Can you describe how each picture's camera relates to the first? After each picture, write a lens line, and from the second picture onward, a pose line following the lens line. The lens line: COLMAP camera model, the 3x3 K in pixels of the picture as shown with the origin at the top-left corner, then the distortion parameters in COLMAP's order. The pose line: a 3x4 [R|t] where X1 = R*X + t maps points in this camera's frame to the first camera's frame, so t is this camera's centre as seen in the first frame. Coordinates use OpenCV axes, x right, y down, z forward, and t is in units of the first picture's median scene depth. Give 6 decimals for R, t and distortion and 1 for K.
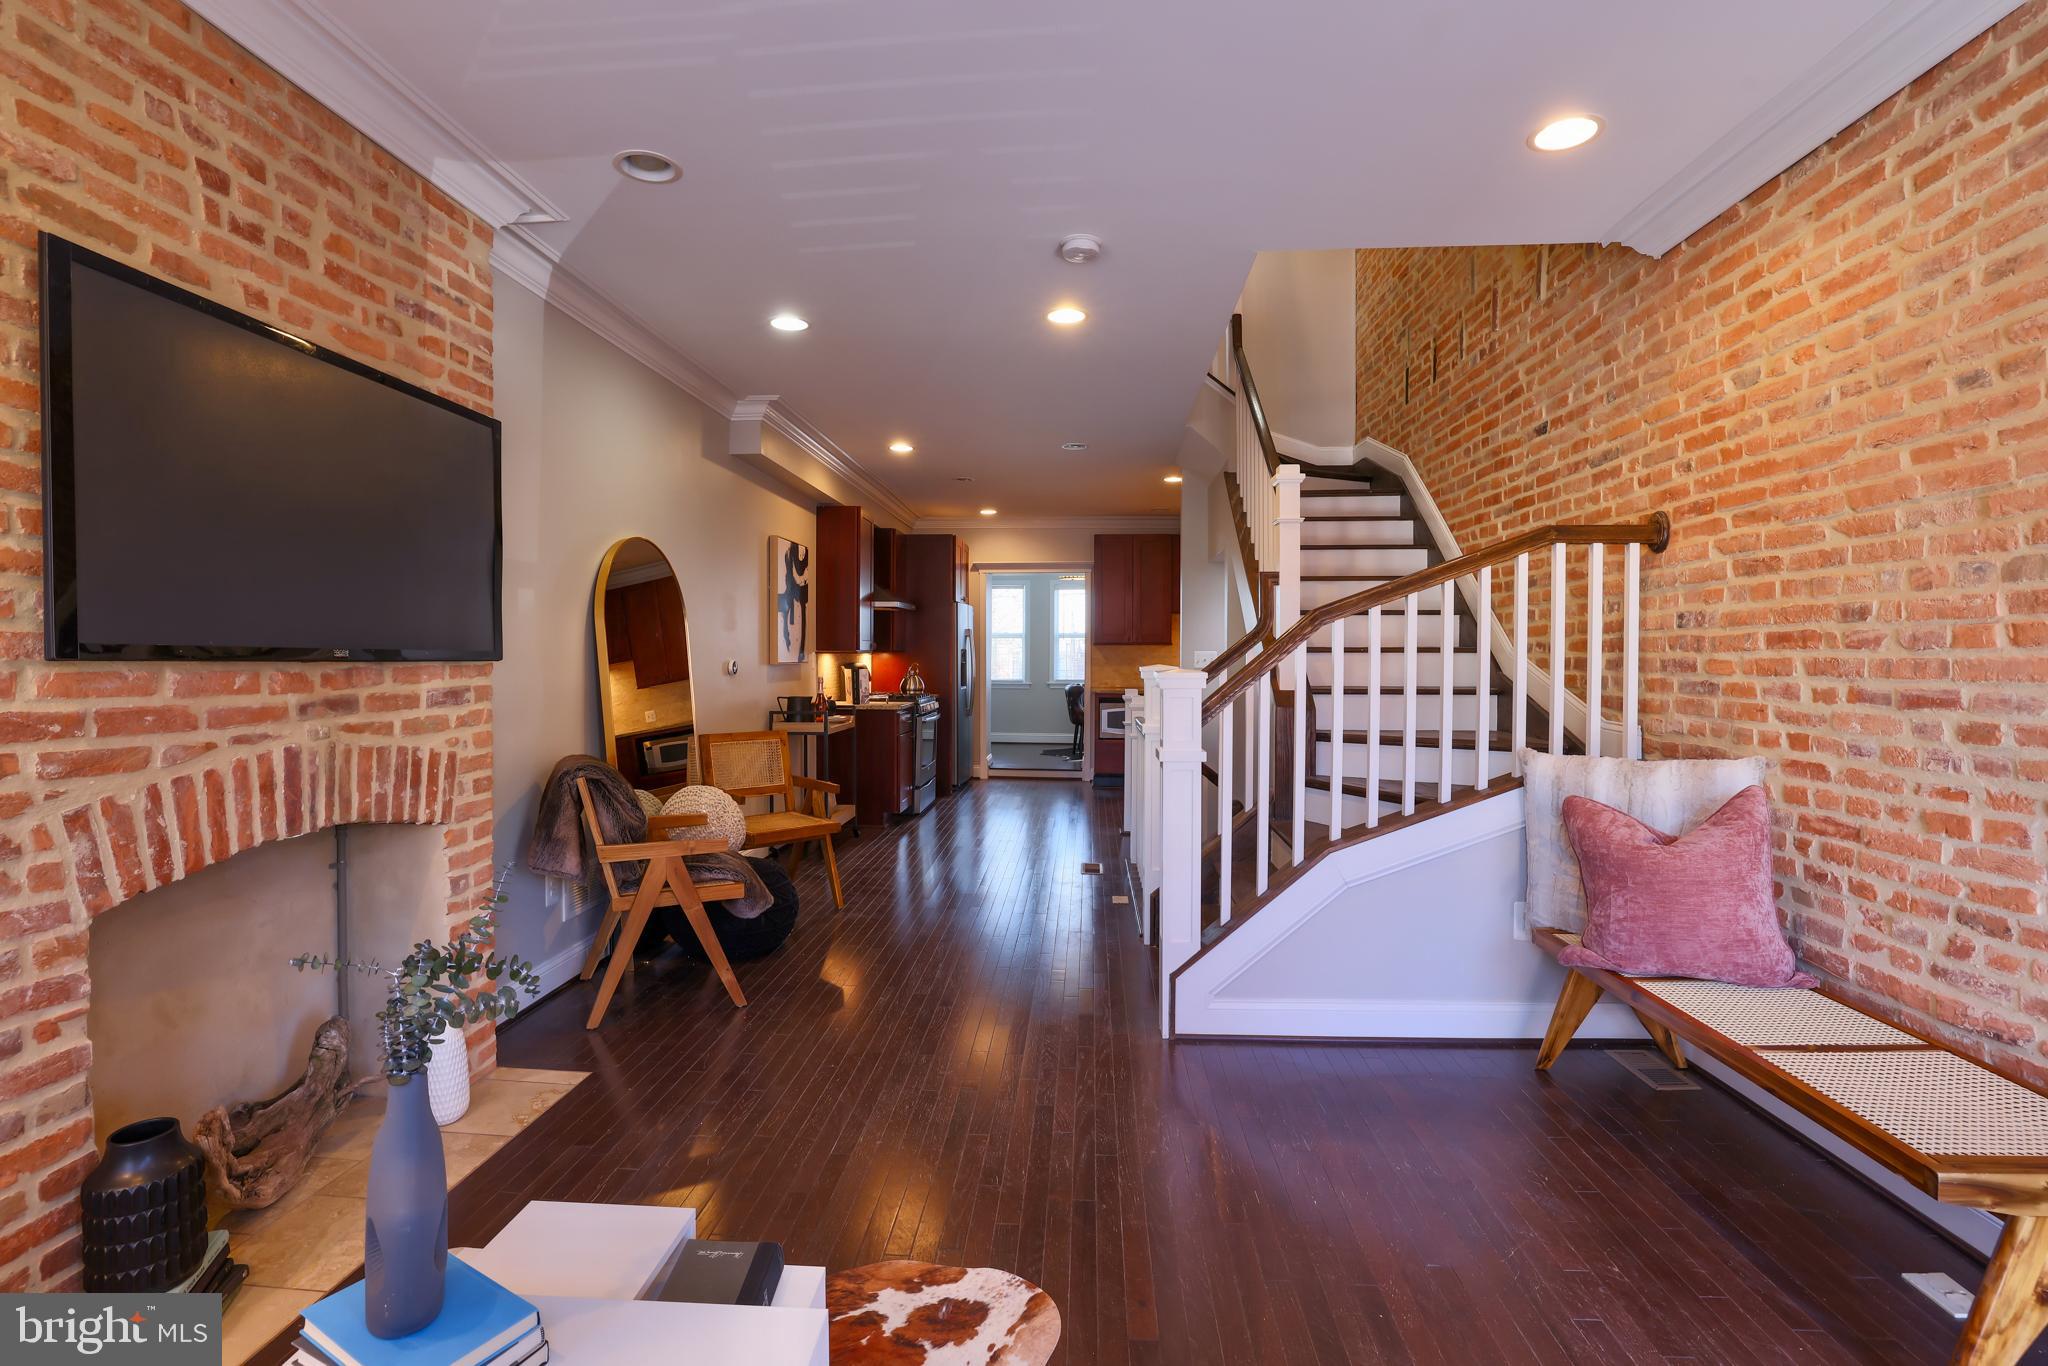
lens RADIAL K [[934.5, 0, 1004.4], [0, 934.5, 672.1], [0, 0, 1]] dist [-0.043691, 0.016713]
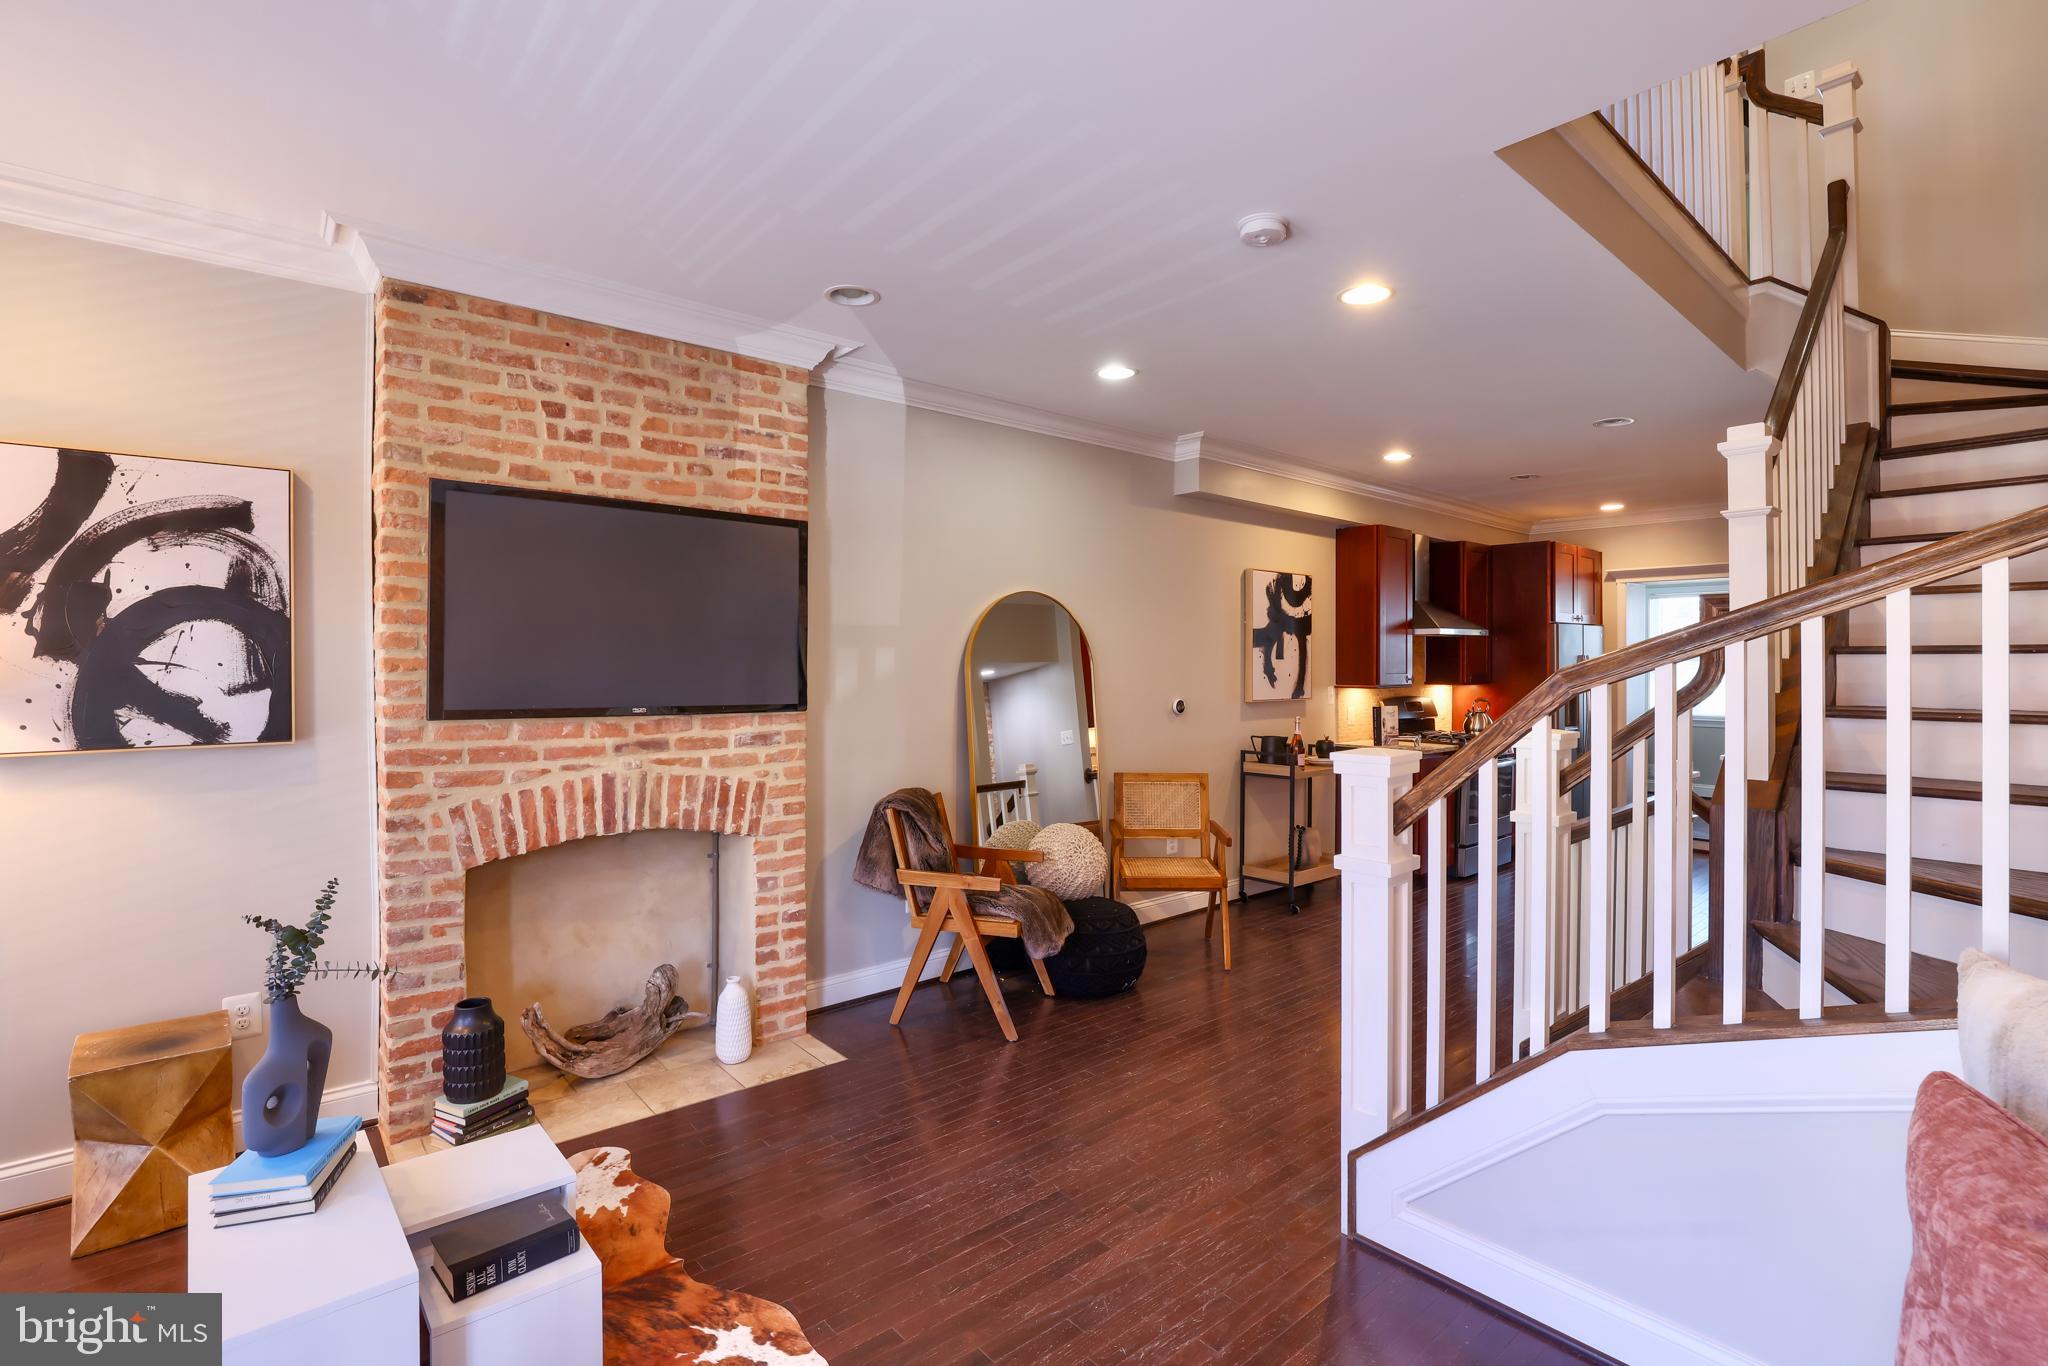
lens RADIAL K [[934.5, 0, 1009.1], [0, 934.5, 672.4], [0, 0, 1]] dist [-0.043691, 0.016713]
pose [[0.706098, 0.001783, -0.708112, 0.589273], [-0.012086, 0.999882, -0.009533, -0.060036], [0.708011, 0.015290, 0.706036, 0.315590]]
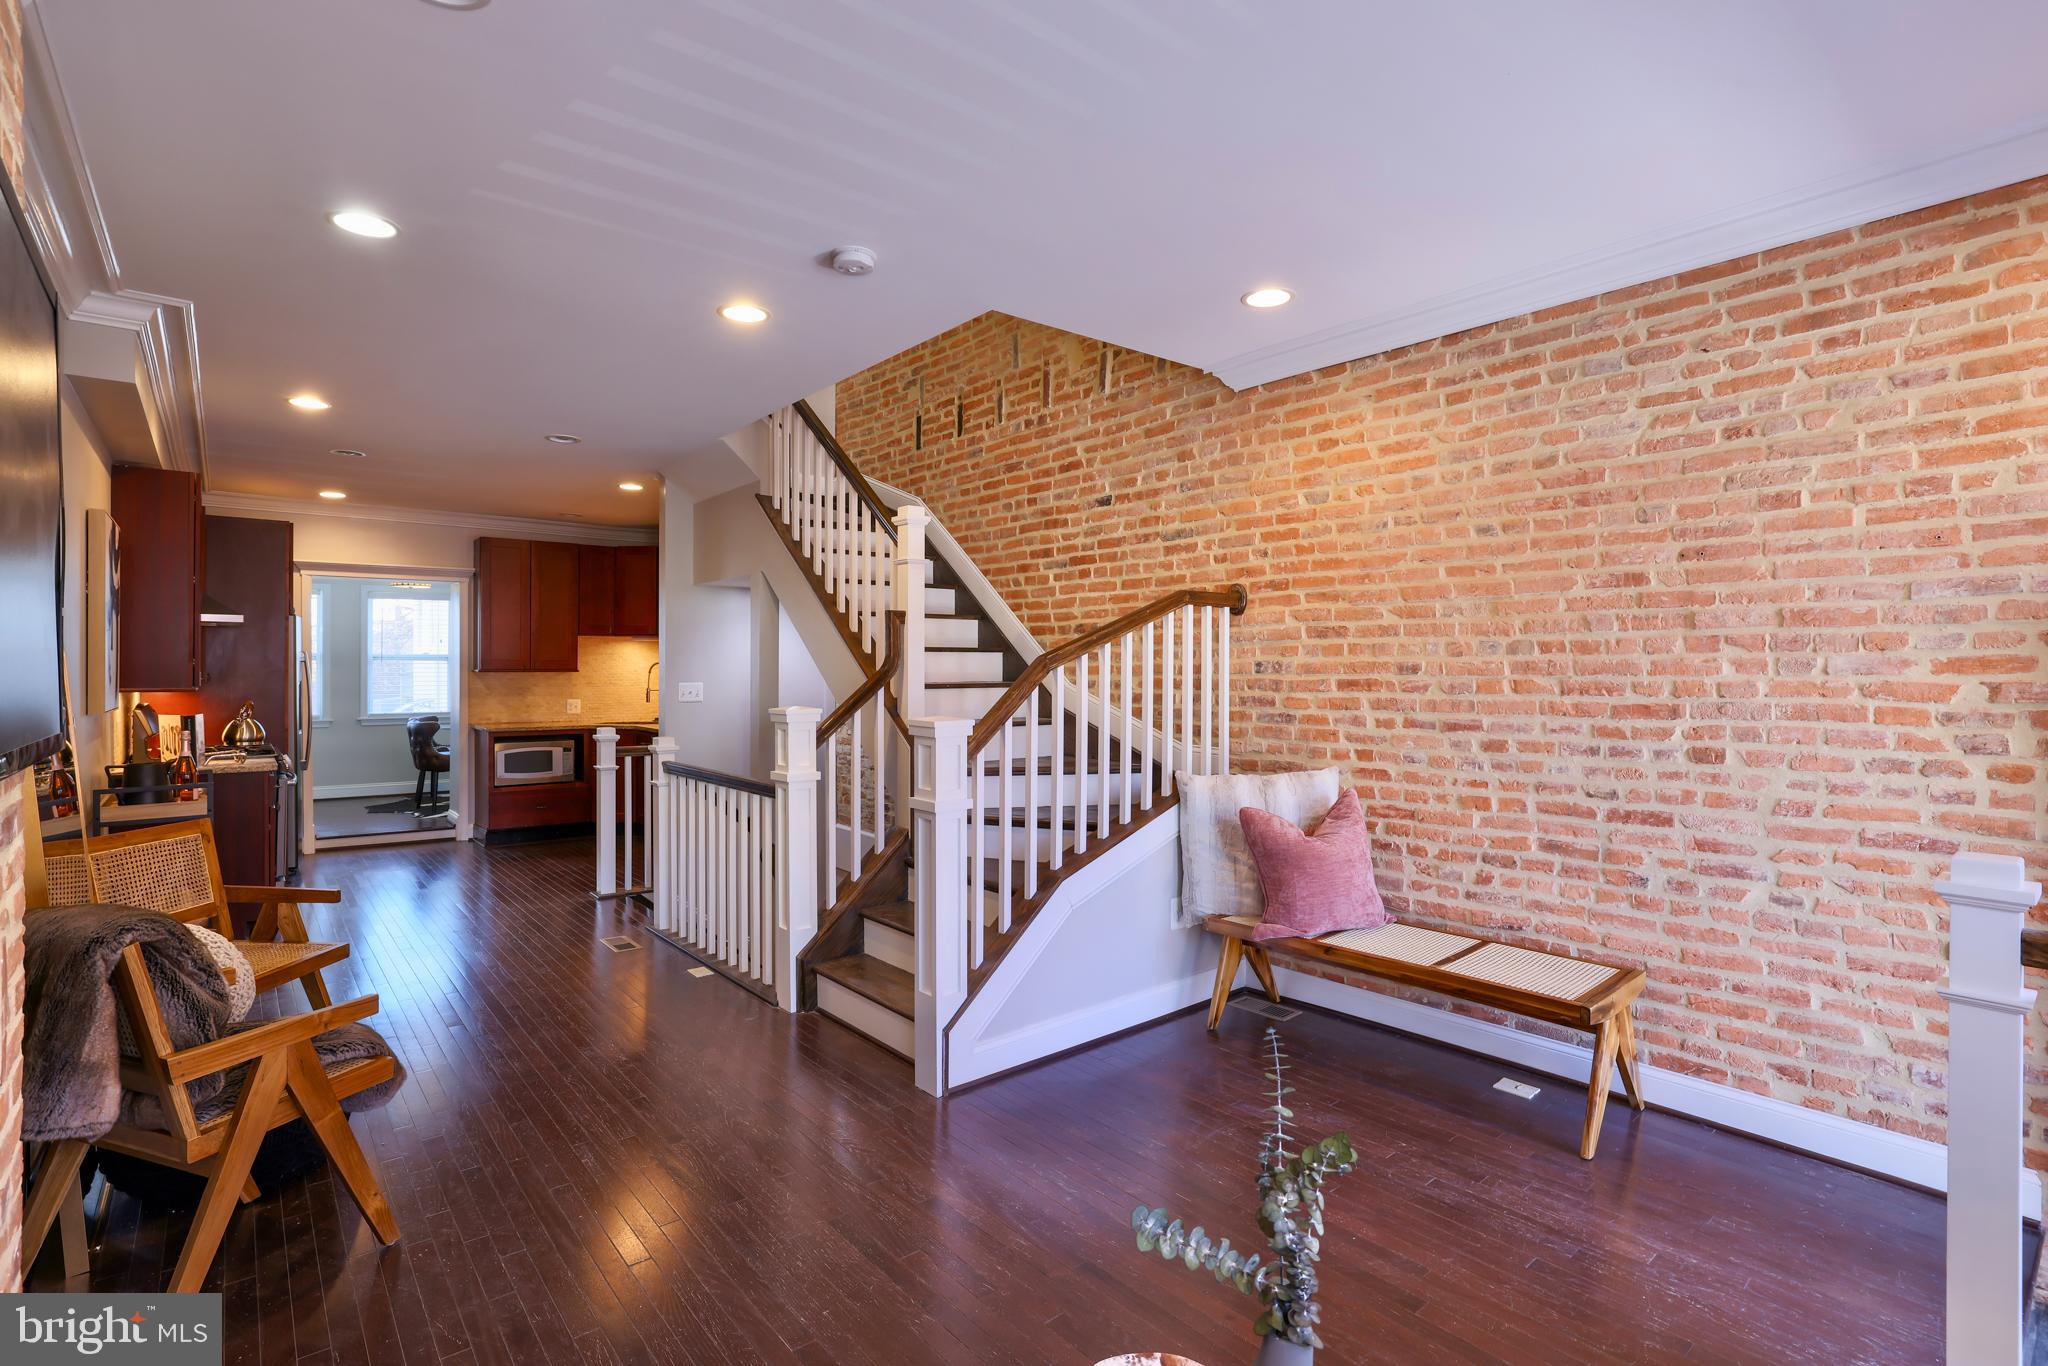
lens RADIAL K [[989.1, 0, 1014.4], [0, 989.1, 678.0], [0, 0, 1]] dist [-0.043082, 0.014773]
pose [[0.720773, -0.009417, 0.693108, -0.557272], [0.016941, 0.999848, -0.004032, -0.044833], [-0.692965, 0.014648, 0.720823, 0.229634]]
